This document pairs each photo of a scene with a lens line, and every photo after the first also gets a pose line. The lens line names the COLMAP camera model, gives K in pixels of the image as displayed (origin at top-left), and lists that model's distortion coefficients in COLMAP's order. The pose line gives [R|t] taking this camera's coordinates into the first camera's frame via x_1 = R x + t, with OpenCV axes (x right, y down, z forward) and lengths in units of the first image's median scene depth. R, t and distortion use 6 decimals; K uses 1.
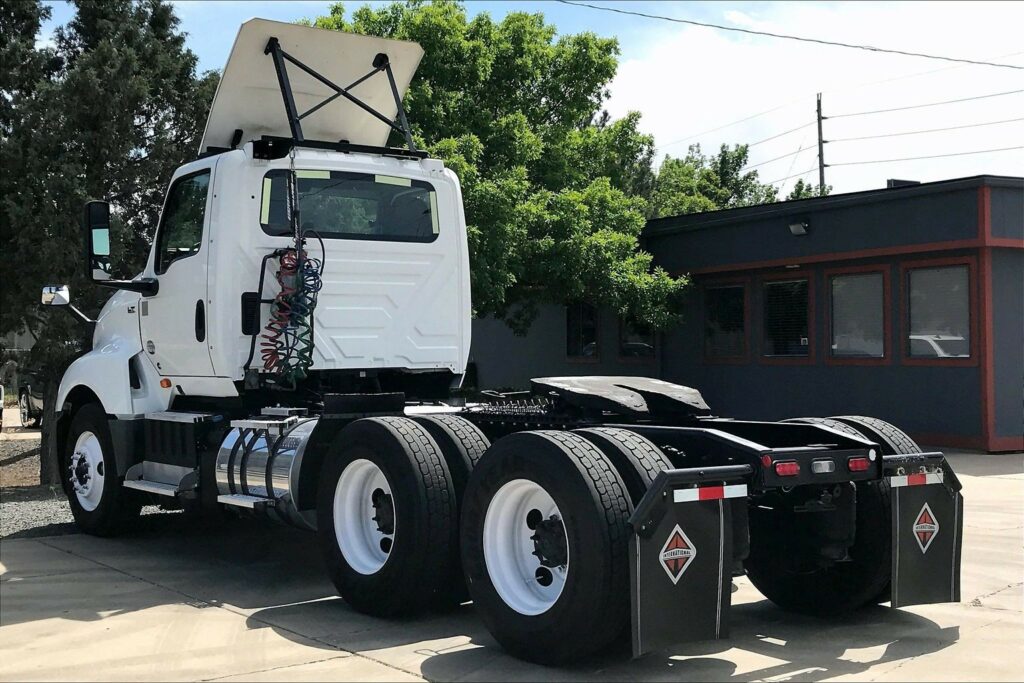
lens RADIAL K [[894.3, 0, 507.6], [0, 894.3, 336.7], [0, 0, 1]] dist [0.004160, 0.000484]
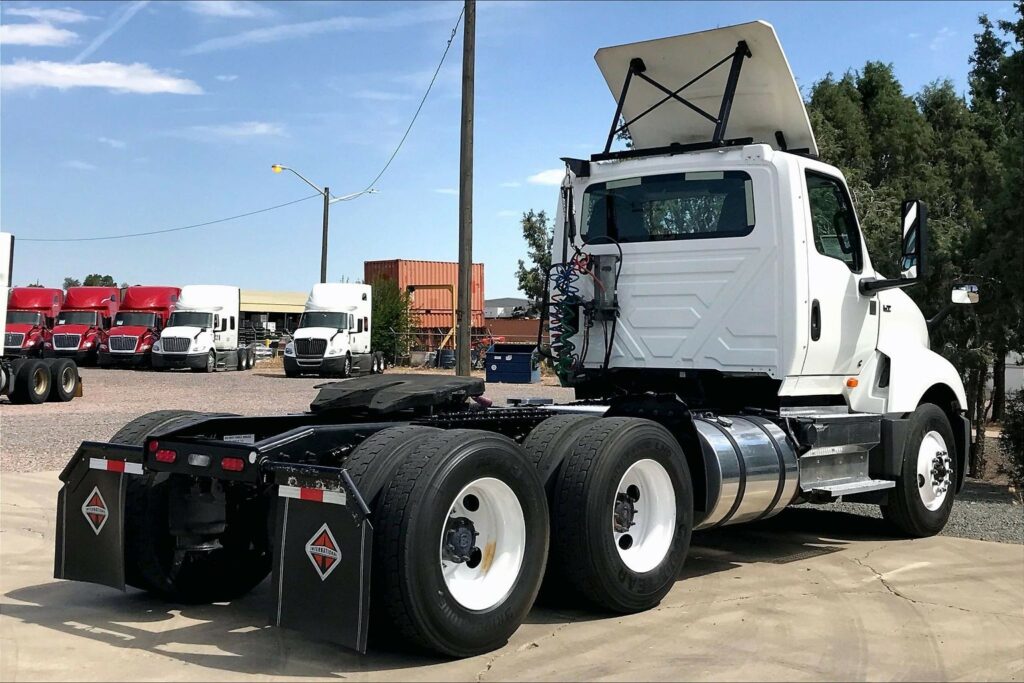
lens RADIAL K [[894.3, 0, 507.6], [0, 894.3, 336.7], [0, 0, 1]] dist [0.004160, 0.000484]
pose [[0.585335, 0.004150, -0.810781, 0.580302], [-0.006091, 0.999981, 0.000722, 0.000382], [0.810768, 0.004516, 0.585350, 0.285682]]
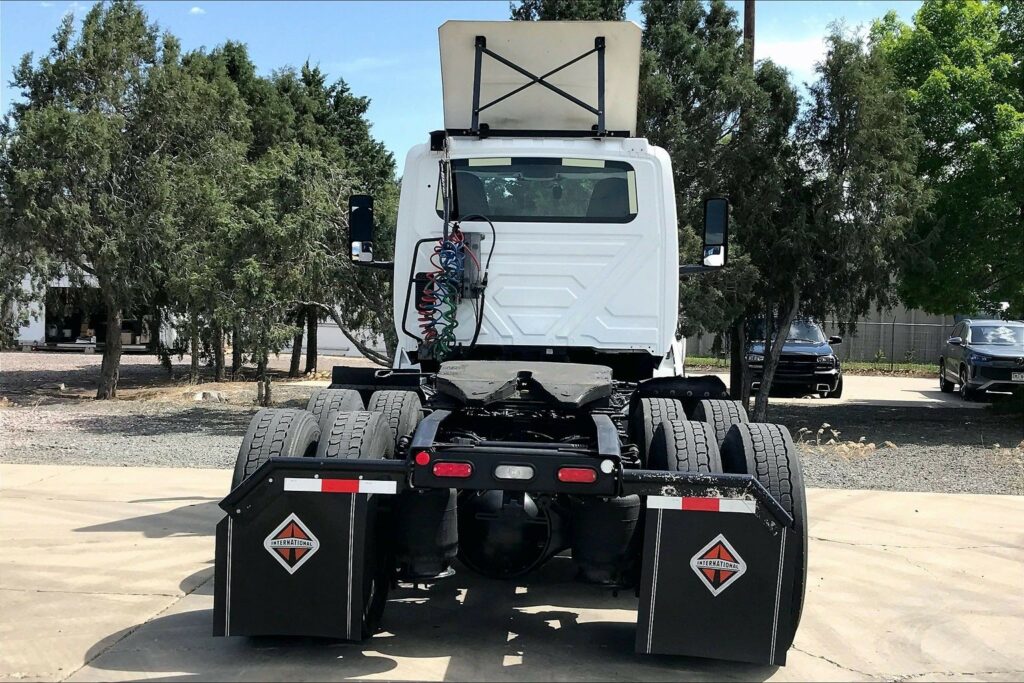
lens RADIAL K [[854.0, 0, 532.2], [0, 854.0, 352.6], [0, 0, 1]] dist [0.059146, -0.066493]
pose [[0.881767, 0.041857, -0.469824, 0.307267], [-0.021705, 0.998600, 0.048229, -0.004870], [0.471185, -0.032329, 0.881442, 0.113045]]
